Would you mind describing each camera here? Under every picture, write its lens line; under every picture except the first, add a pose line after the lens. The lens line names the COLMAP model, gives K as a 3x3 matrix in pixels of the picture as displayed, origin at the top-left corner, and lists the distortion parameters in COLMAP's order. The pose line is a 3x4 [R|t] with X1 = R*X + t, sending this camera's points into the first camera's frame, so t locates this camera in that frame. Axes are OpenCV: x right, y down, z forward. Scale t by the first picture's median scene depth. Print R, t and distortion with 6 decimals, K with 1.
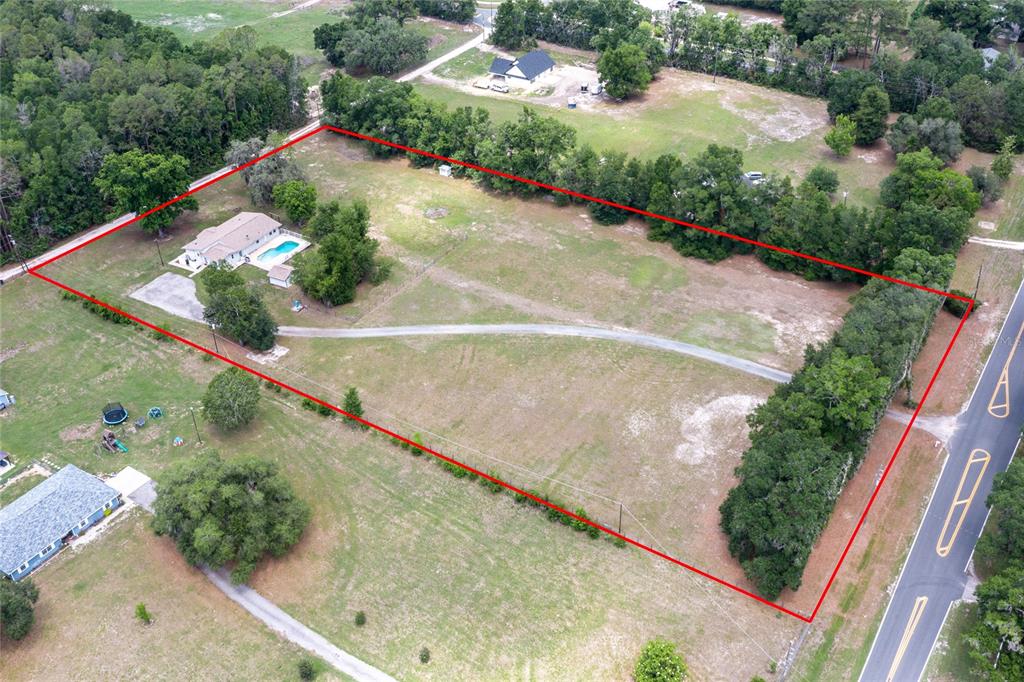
lens RADIAL K [[1007.3, 0, 512.0], [0, 1007.3, 341.0], [0, 0, 1]] dist [-0.009565, 0.000757]
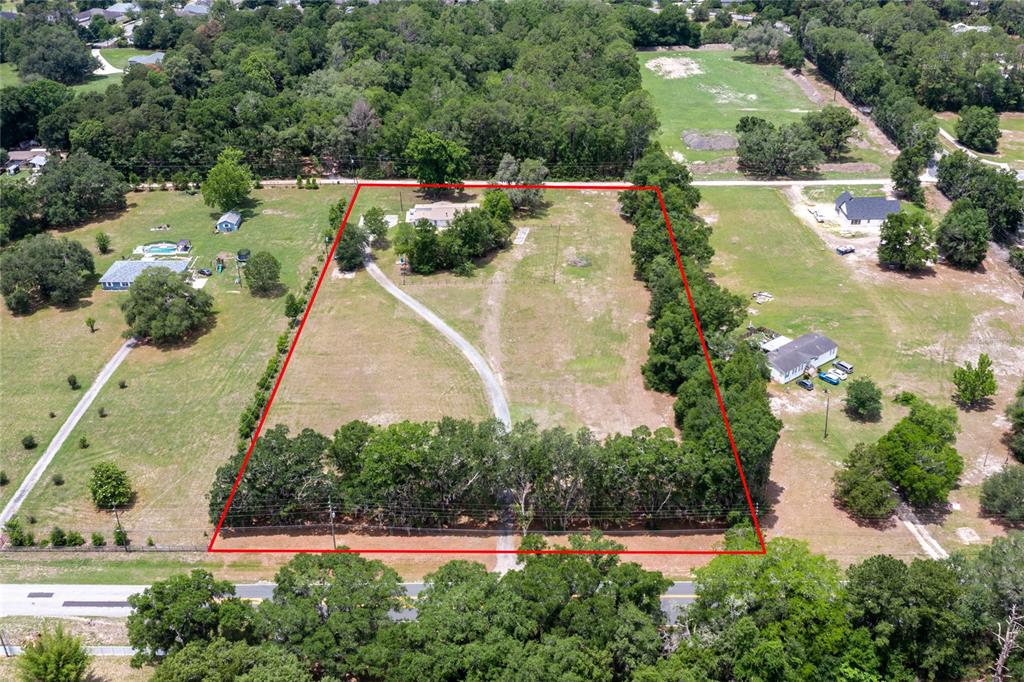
lens RADIAL K [[1007.3, 0, 512.0], [0, 1007.3, 341.0], [0, 0, 1]] dist [-0.009565, 0.000757]
pose [[0.543649, 0.417434, -0.728144, 0.925723], [-0.483592, 0.864859, 0.134750, -0.204074], [0.685991, 0.278868, 0.672048, 0.244355]]
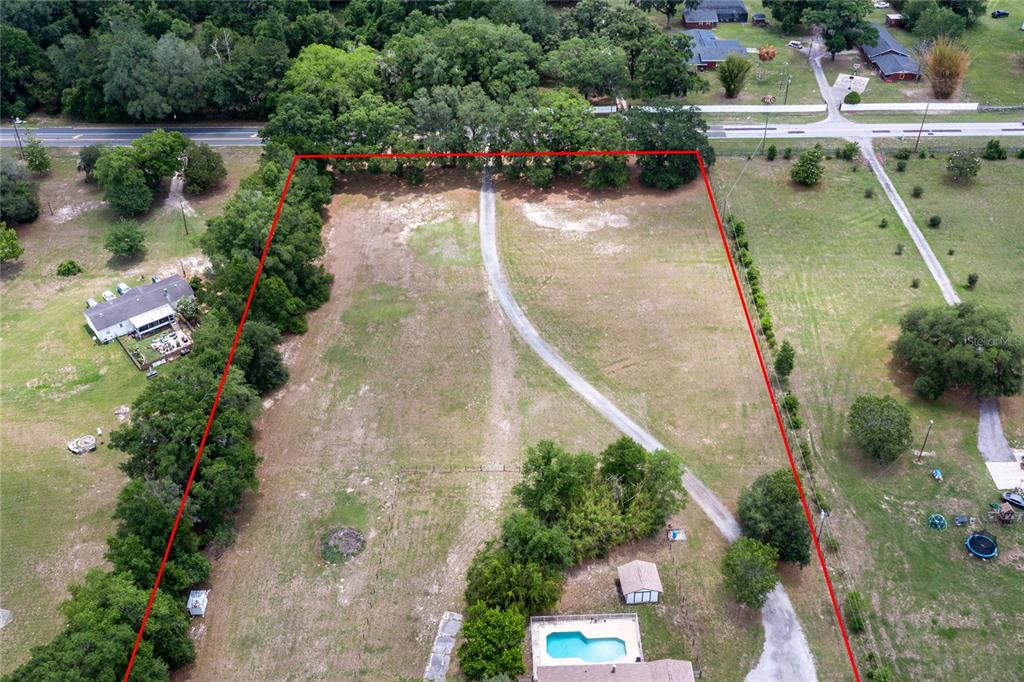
lens RADIAL K [[1007.3, 0, 512.0], [0, 1007.3, 341.0], [0, 0, 1]] dist [-0.009565, 0.000757]
pose [[-0.545852, -0.506390, 0.667544, -0.583432], [0.496881, 0.445861, 0.744525, -0.718181], [-0.674652, 0.738090, 0.008241, 1.017953]]
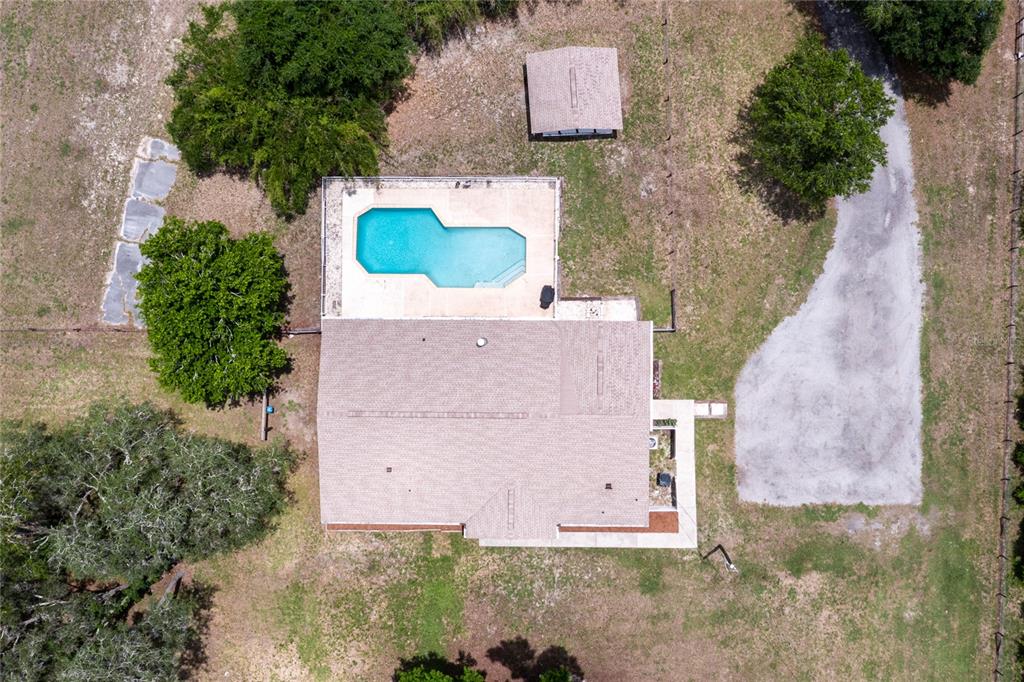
lens RADIAL K [[1007.3, 0, 512.0], [0, 1007.3, 341.0], [0, 0, 1]] dist [-0.009565, 0.000757]
pose [[-0.517311, -0.855167, 0.032843, -0.311118], [0.510399, -0.277493, 0.813935, -0.352000], [-0.686937, 0.437821, 0.580027, 0.957689]]
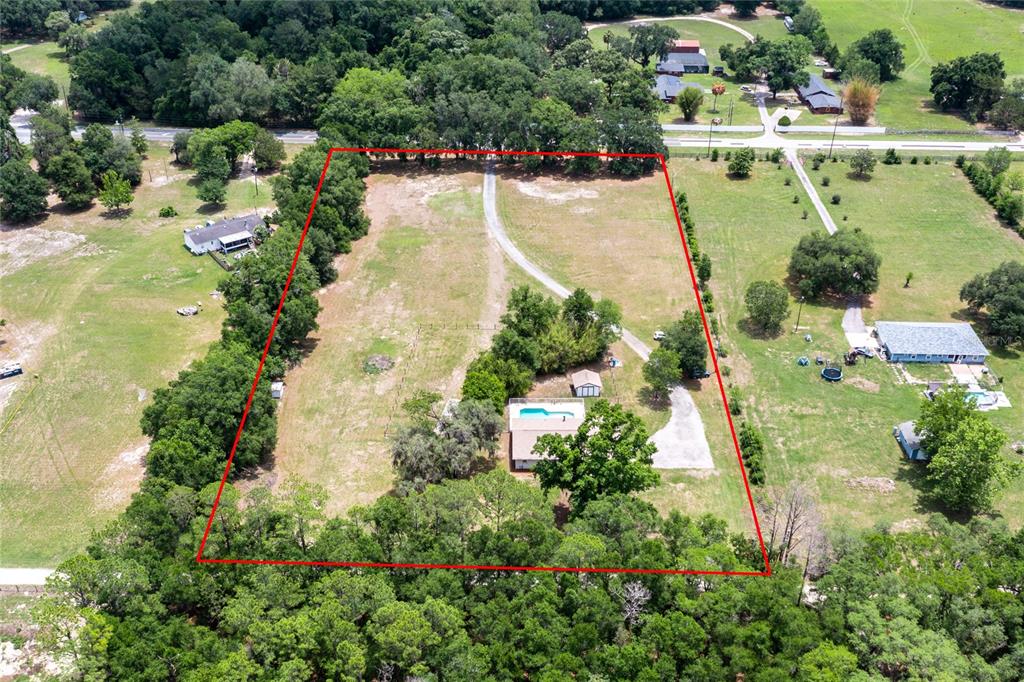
lens RADIAL K [[1029.7, 0, 509.2], [0, 1029.7, 374.8], [0, 0, 1]] dist [0.002090, 0.005170]
pose [[-0.527936, -0.457687, 0.715407, -0.940115], [0.489164, 0.524738, 0.696684, -0.834012], [-0.694264, 0.717756, -0.053144, 1.190989]]
